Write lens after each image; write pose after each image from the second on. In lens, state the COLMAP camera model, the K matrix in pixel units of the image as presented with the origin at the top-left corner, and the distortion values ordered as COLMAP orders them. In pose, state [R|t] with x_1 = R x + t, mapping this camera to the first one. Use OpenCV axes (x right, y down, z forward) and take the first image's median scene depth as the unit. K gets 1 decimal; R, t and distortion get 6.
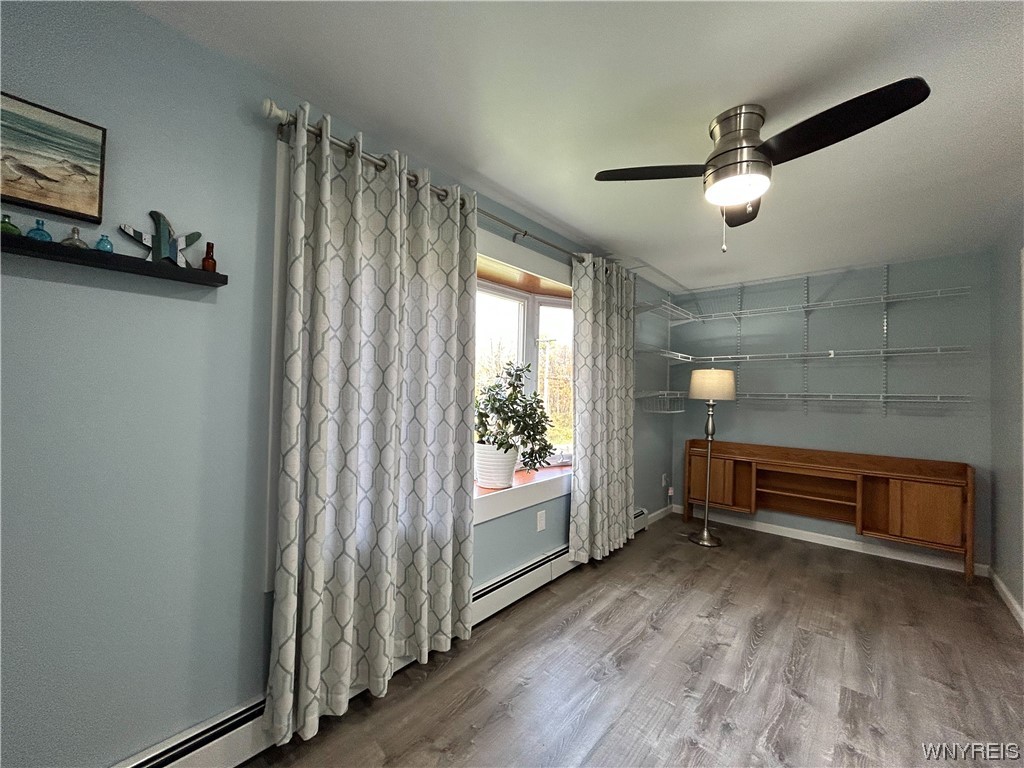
lens RADIAL K [[411.2, 0, 510.4], [0, 411.2, 384.7], [0, 0, 1]] dist [-0.001523, 0.001032]
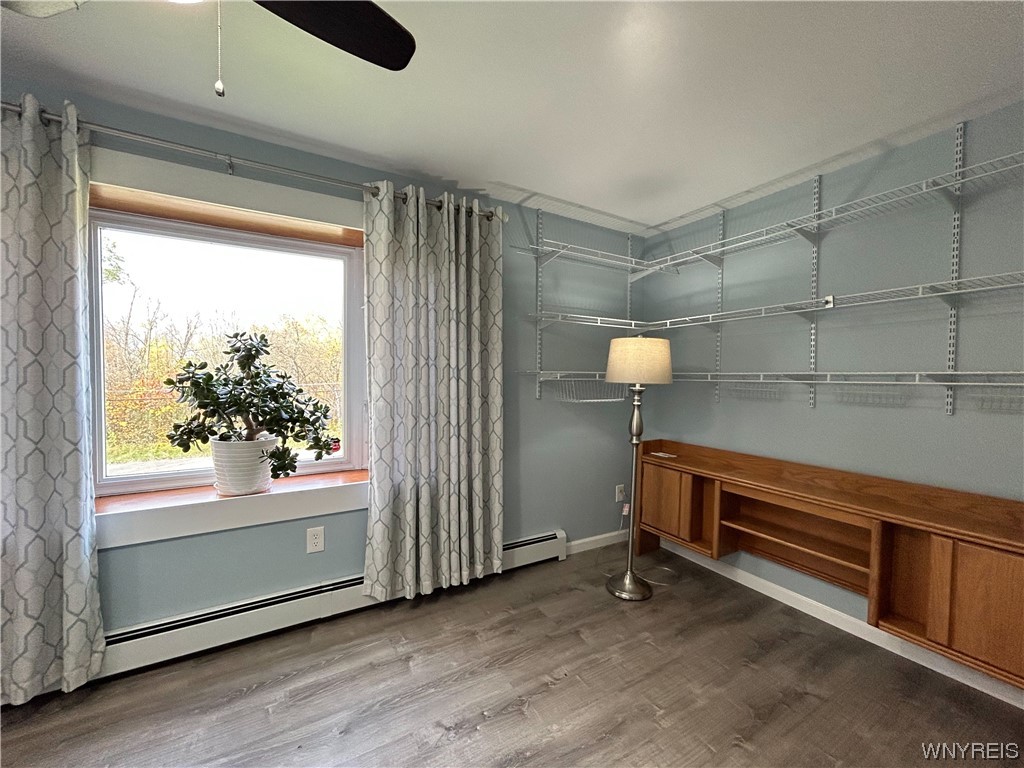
lens RADIAL K [[411.2, 0, 510.5], [0, 411.2, 384.3], [0, 0, 1]] dist [-0.001523, 0.001032]
pose [[0.949052, -0.000488, -0.315120, 0.620641], [0.010925, 0.999449, 0.031356, 0.018077], [0.314931, -0.033201, 0.948534, 0.366916]]
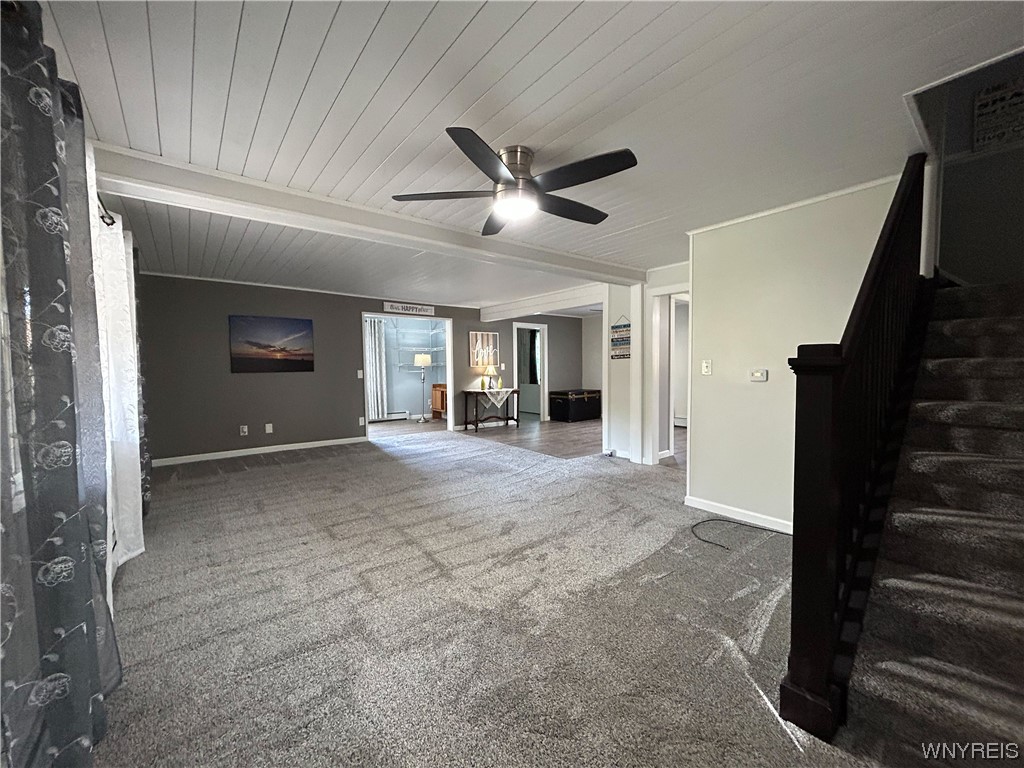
lens RADIAL K [[411.2, 0, 513.3], [0, 411.2, 384.9], [0, 0, 1]] dist [-0.001523, 0.001032]
pose [[0.984063, -0.021852, -0.176472, 1.818441], [0.031252, 0.998226, 0.050668, 0.050056], [0.175052, -0.055376, 0.983001, -1.704041]]
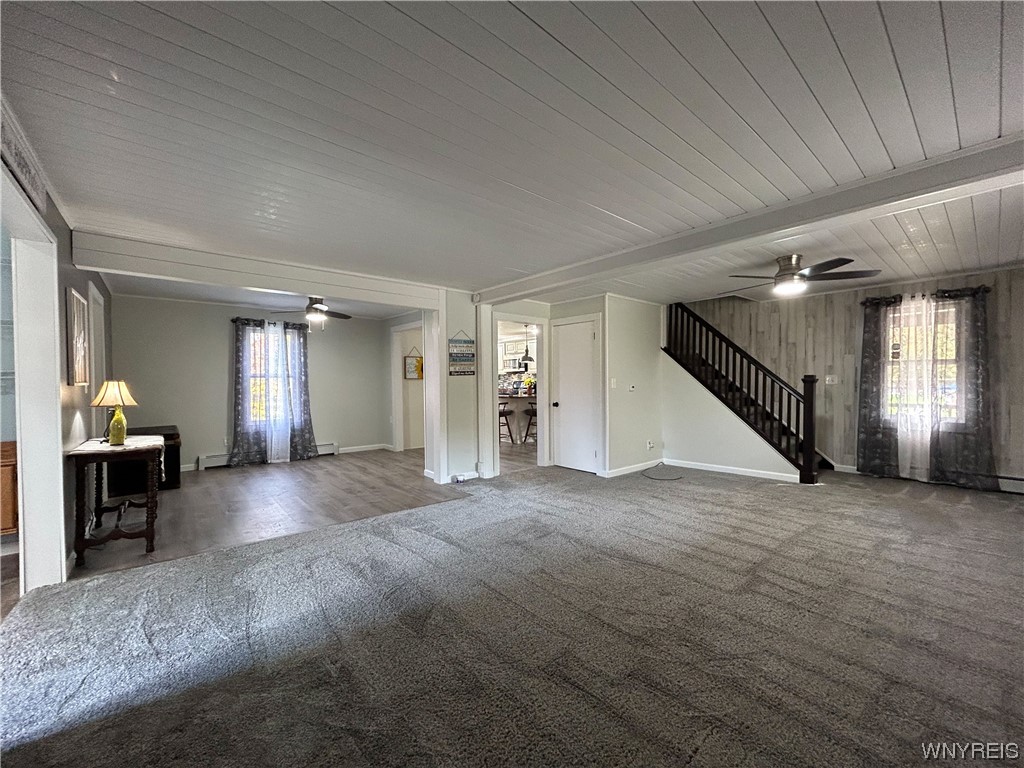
lens RADIAL K [[411.2, 0, 510.5], [0, 411.2, 384.7], [0, 0, 1]] dist [-0.001523, 0.001032]
pose [[0.150183, -0.030847, 0.988177, 0.290370], [0.001001, 0.999517, 0.031049, 0.026768], [-0.988658, -0.003674, 0.150141, -0.276172]]
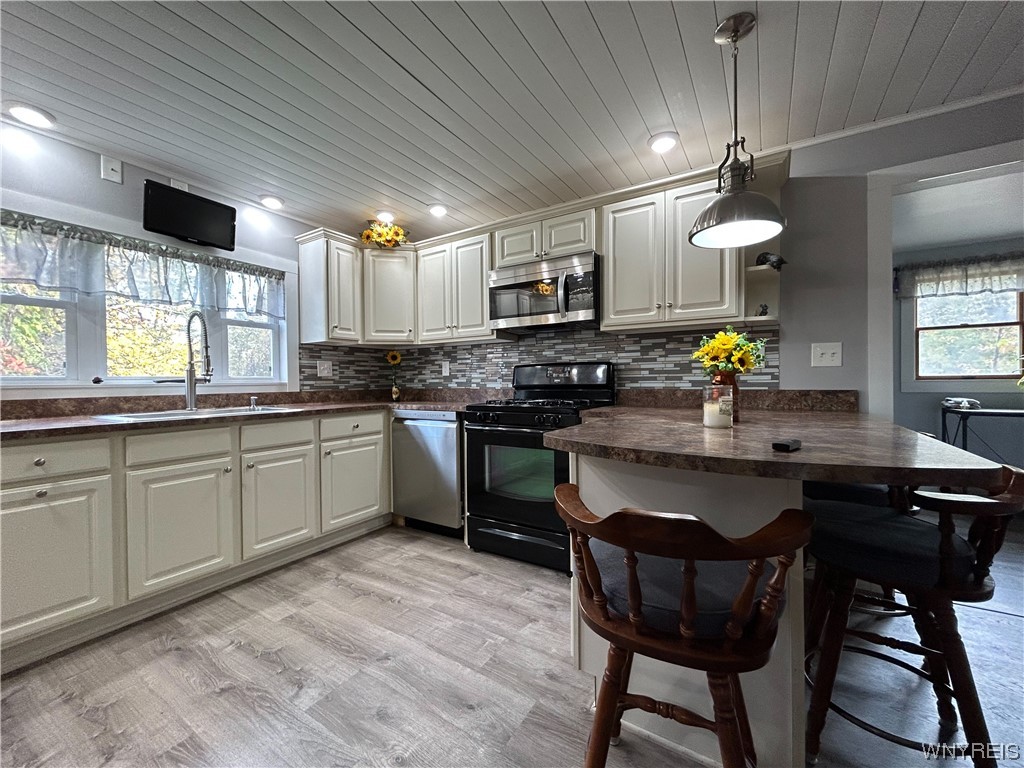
lens RADIAL K [[411.2, 0, 509.9], [0, 411.2, 383.8], [0, 0, 1]] dist [-0.001523, 0.001032]
pose [[-0.162632, -0.026272, 0.986337, 2.666916], [-0.002694, 0.999654, 0.026183, 0.126109], [-0.986683, 0.001601, -0.162647, 0.395022]]
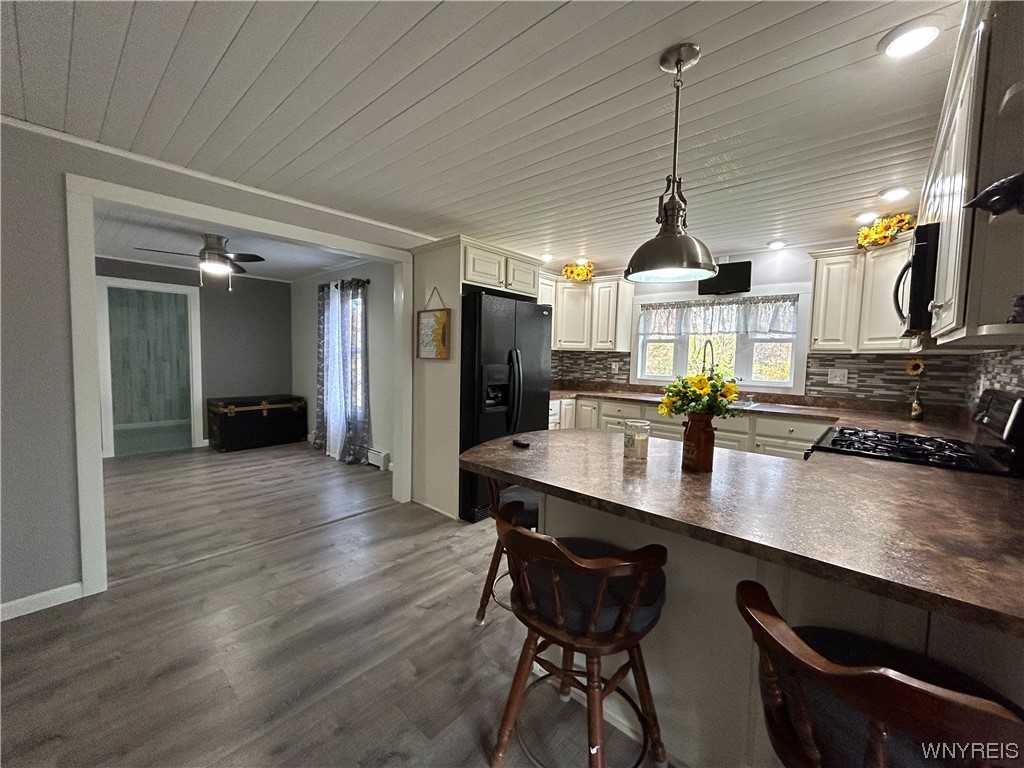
lens RADIAL K [[411.2, 0, 508.4], [0, 411.2, 384.1], [0, 0, 1]] dist [-0.001523, 0.001032]
pose [[0.999972, 0.002830, -0.006966, 2.926344], [-0.002271, 0.996879, 0.078906, 0.047363], [0.007167, -0.078888, 0.996858, -0.461831]]
